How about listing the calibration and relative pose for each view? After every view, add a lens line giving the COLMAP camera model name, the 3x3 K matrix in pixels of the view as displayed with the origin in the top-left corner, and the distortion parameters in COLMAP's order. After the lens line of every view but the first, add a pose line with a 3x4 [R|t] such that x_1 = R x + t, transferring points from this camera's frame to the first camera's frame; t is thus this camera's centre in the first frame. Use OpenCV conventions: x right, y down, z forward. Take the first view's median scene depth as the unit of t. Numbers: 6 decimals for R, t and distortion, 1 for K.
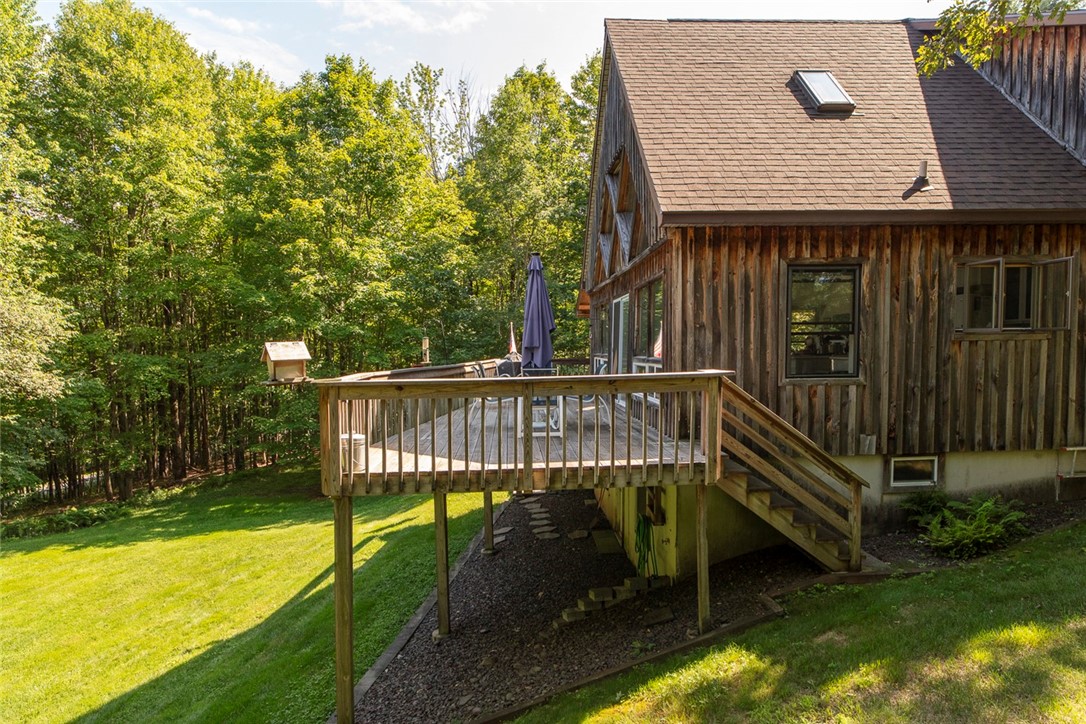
lens RADIAL K [[675.7, 0, 540.5], [0, 675.7, 380.1], [0, 0, 1]] dist [-0.003231, -0.000724]
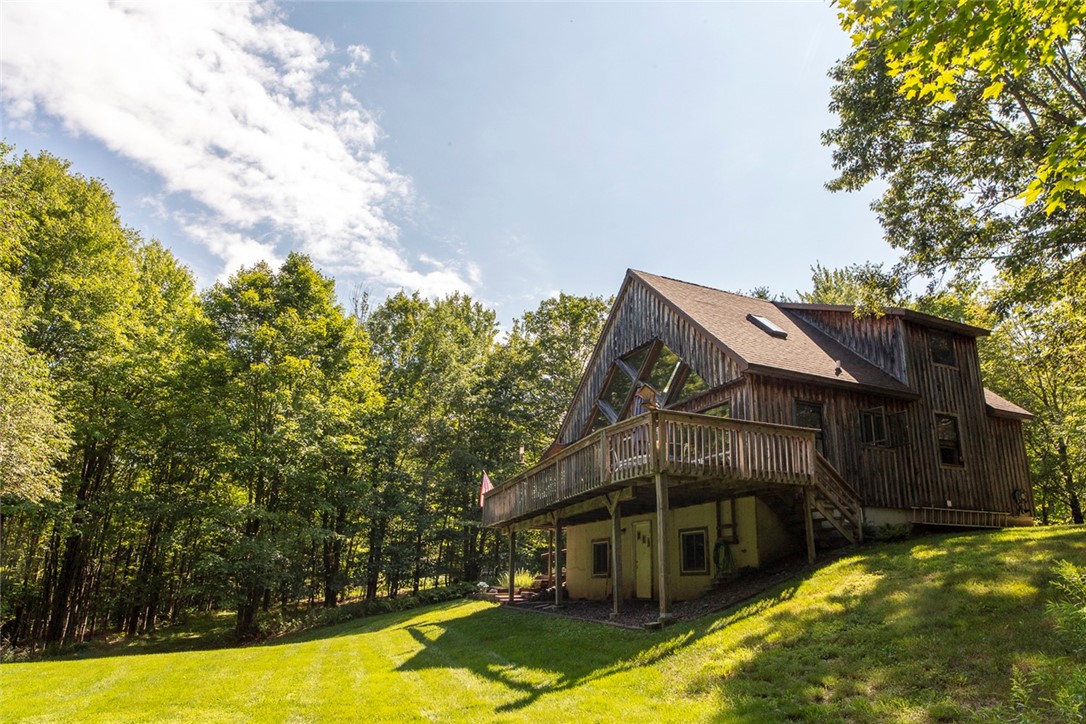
lens RADIAL K [[658.8, 0, 545.7], [0, 658.8, 405.6], [0, 0, 1]] dist [-0.003538, -0.001856]
pose [[0.924884, 0.120346, 0.360702, -0.950207], [-0.006097, 0.953166, -0.302386, 0.409963], [-0.380200, 0.277473, 0.882302, -0.379675]]
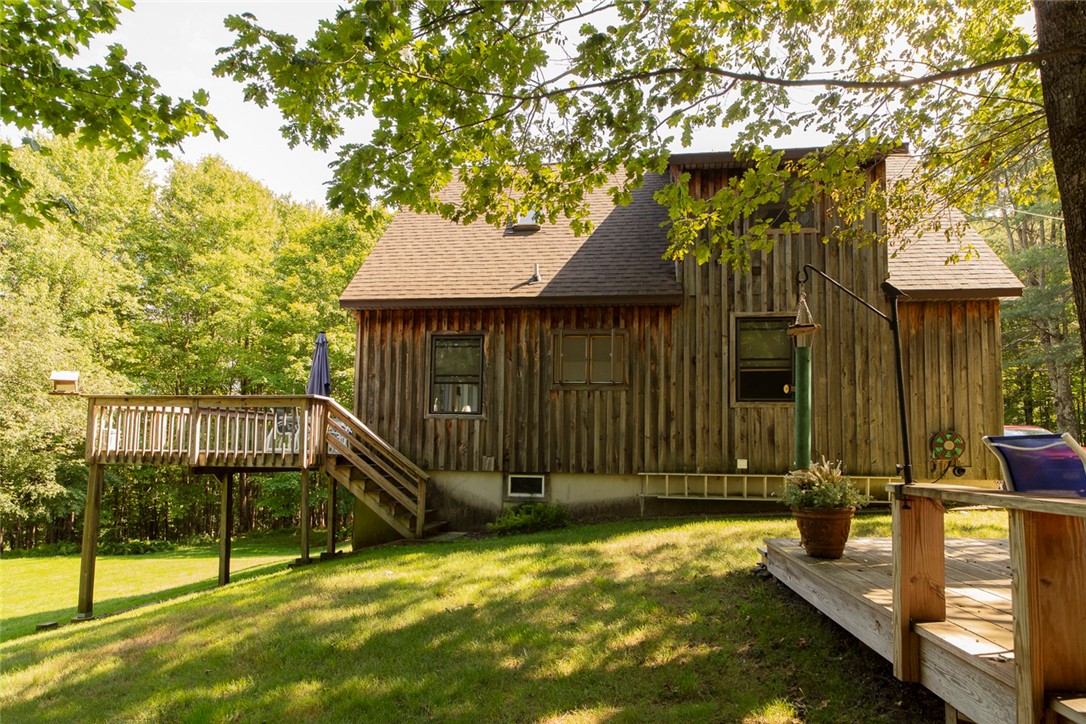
lens RADIAL K [[655.2, 0, 513.5], [0, 655.2, 397.3], [0, 0, 1]] dist [0.002044, -0.000064]
pose [[0.980642, 0.019356, -0.194849, 0.796670], [-0.044071, 0.991388, -0.123319, 0.124480], [0.190784, 0.129519, 0.973050, -0.311770]]
